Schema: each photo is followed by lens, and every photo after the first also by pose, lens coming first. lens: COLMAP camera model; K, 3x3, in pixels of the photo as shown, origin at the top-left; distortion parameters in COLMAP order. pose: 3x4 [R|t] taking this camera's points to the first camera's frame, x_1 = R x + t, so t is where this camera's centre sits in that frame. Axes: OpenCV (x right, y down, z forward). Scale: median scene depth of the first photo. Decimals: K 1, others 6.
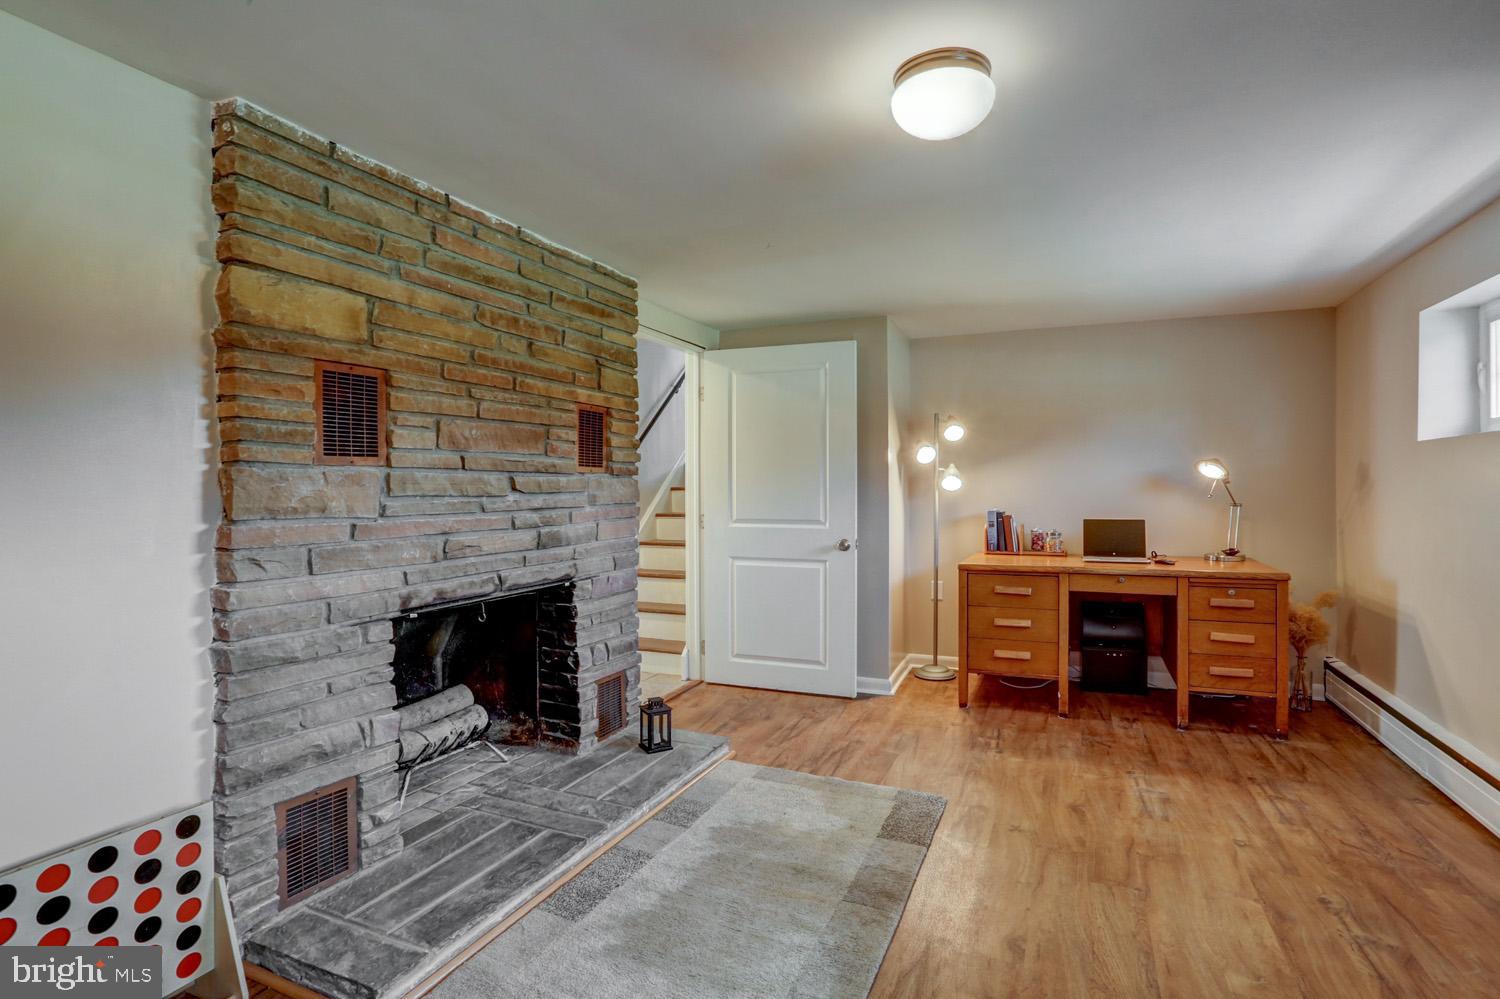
lens RADIAL K [[728.2, 0, 757.1], [0, 728.2, 489.4], [0, 0, 1]] dist [-0.060443, 0.022123]
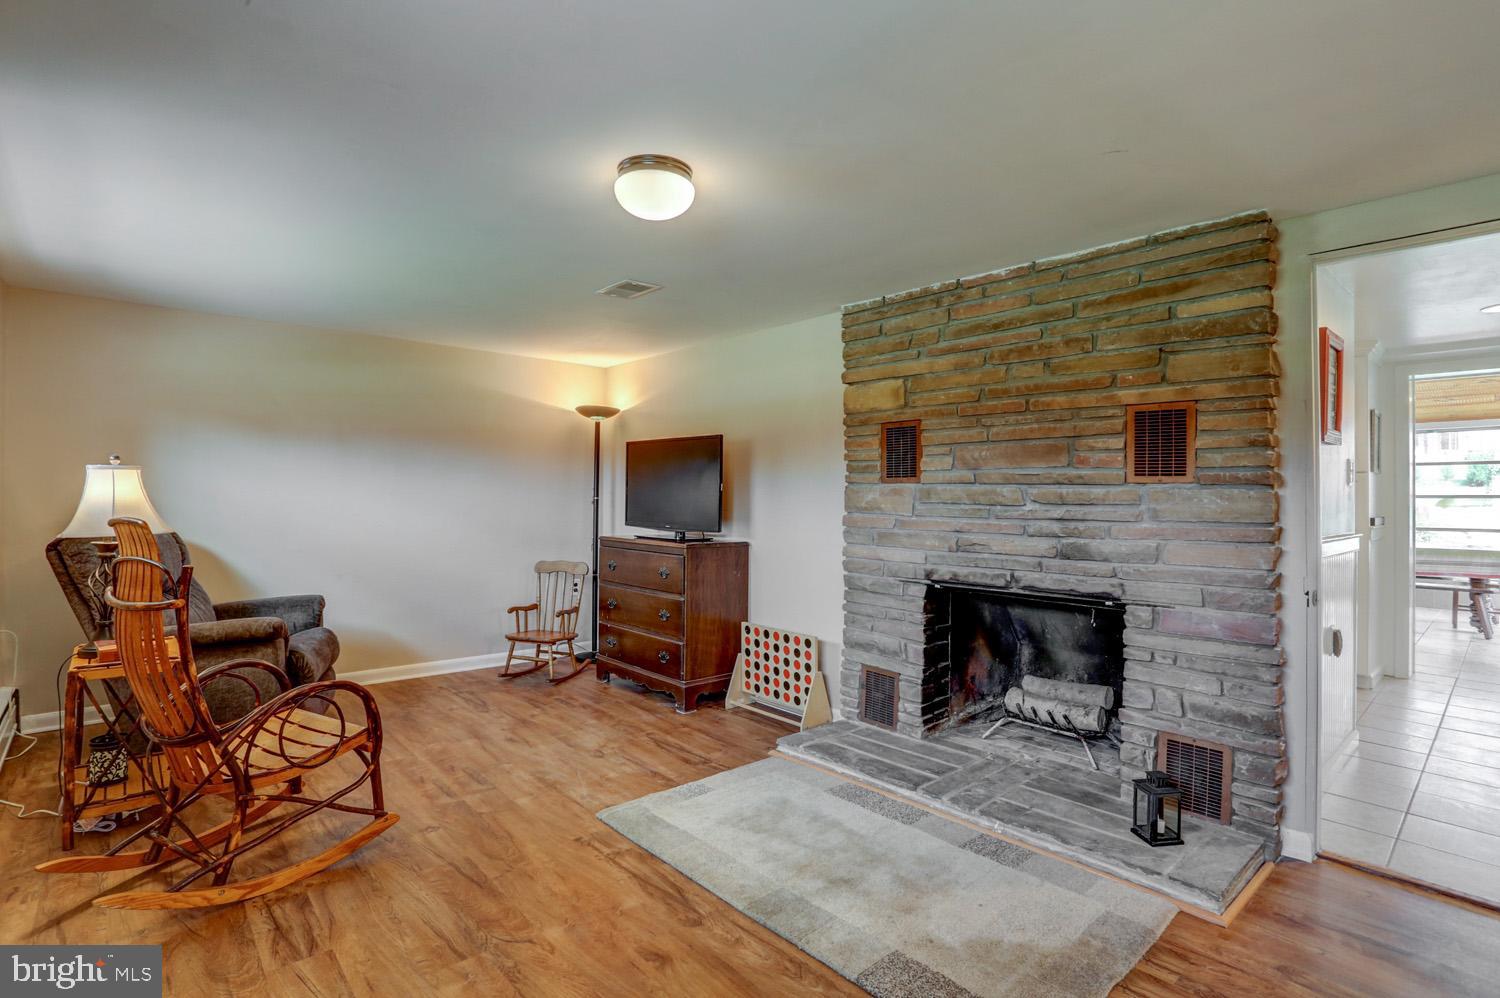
lens RADIAL K [[728.2, 0, 756.2], [0, 728.2, 495.4], [0, 0, 1]] dist [-0.060443, 0.022123]
pose [[-0.399366, -0.002686, -0.916788, 0.907514], [-0.016153, 0.999861, 0.004107, -0.005254], [0.916649, 0.016449, -0.399354, 1.131909]]
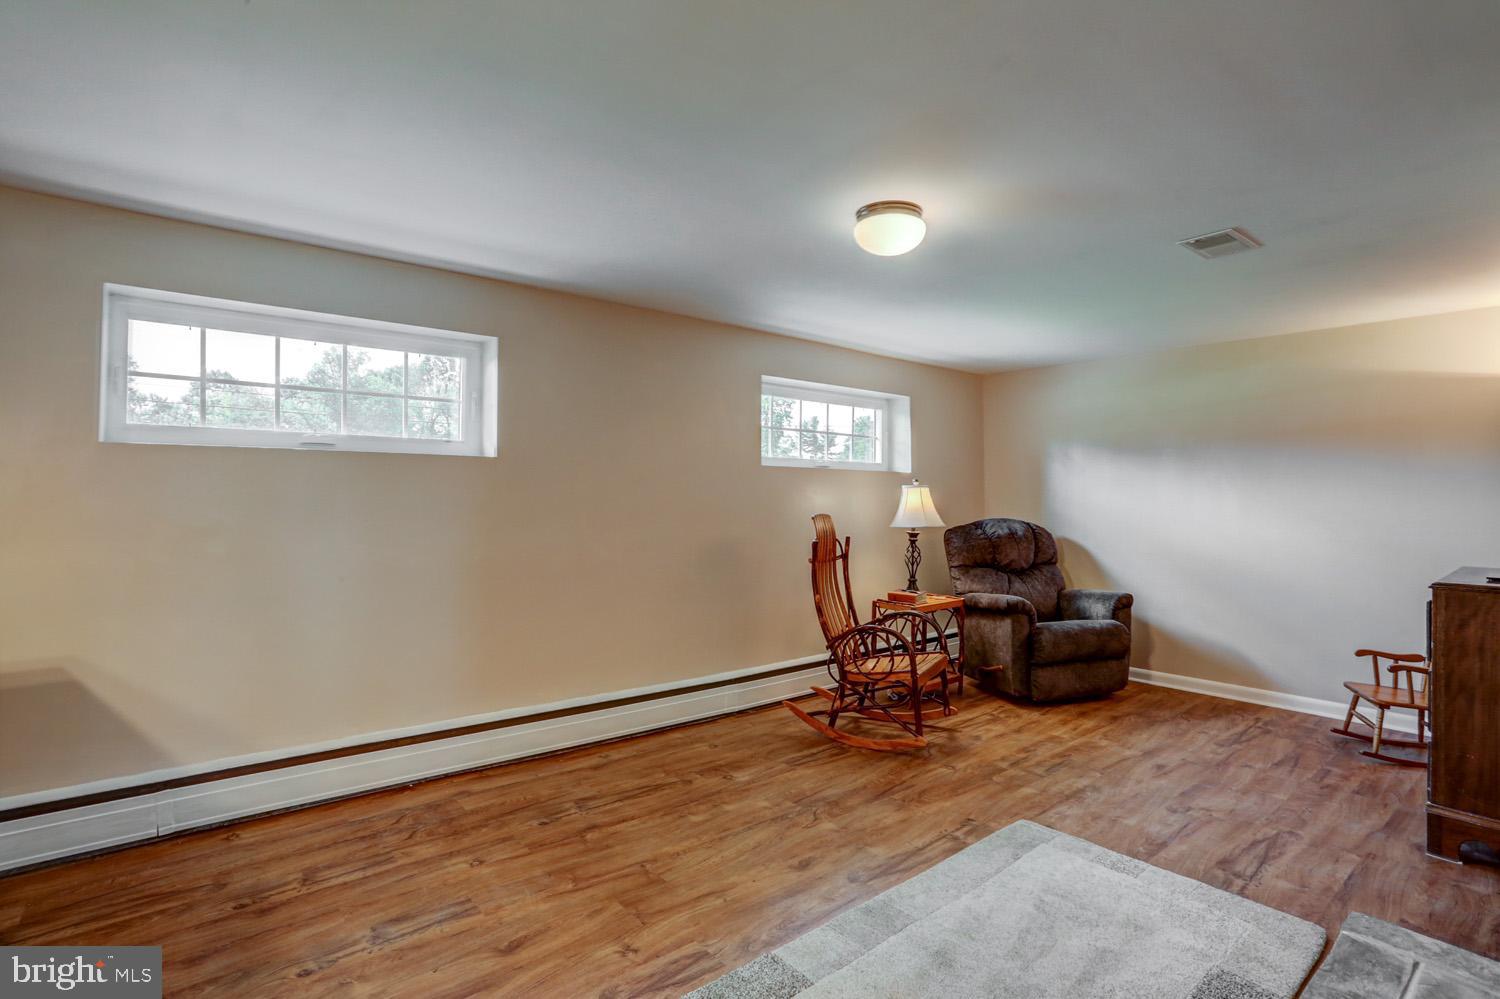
lens RADIAL K [[728.2, 0, 750.7], [0, 728.2, 498.4], [0, 0, 1]] dist [-0.060443, 0.022123]
pose [[-0.892825, 0.001462, 0.450401, -0.093810], [0.001479, 0.999999, -0.000315, -0.002449], [-0.450401, 0.000385, -0.892826, 1.623064]]
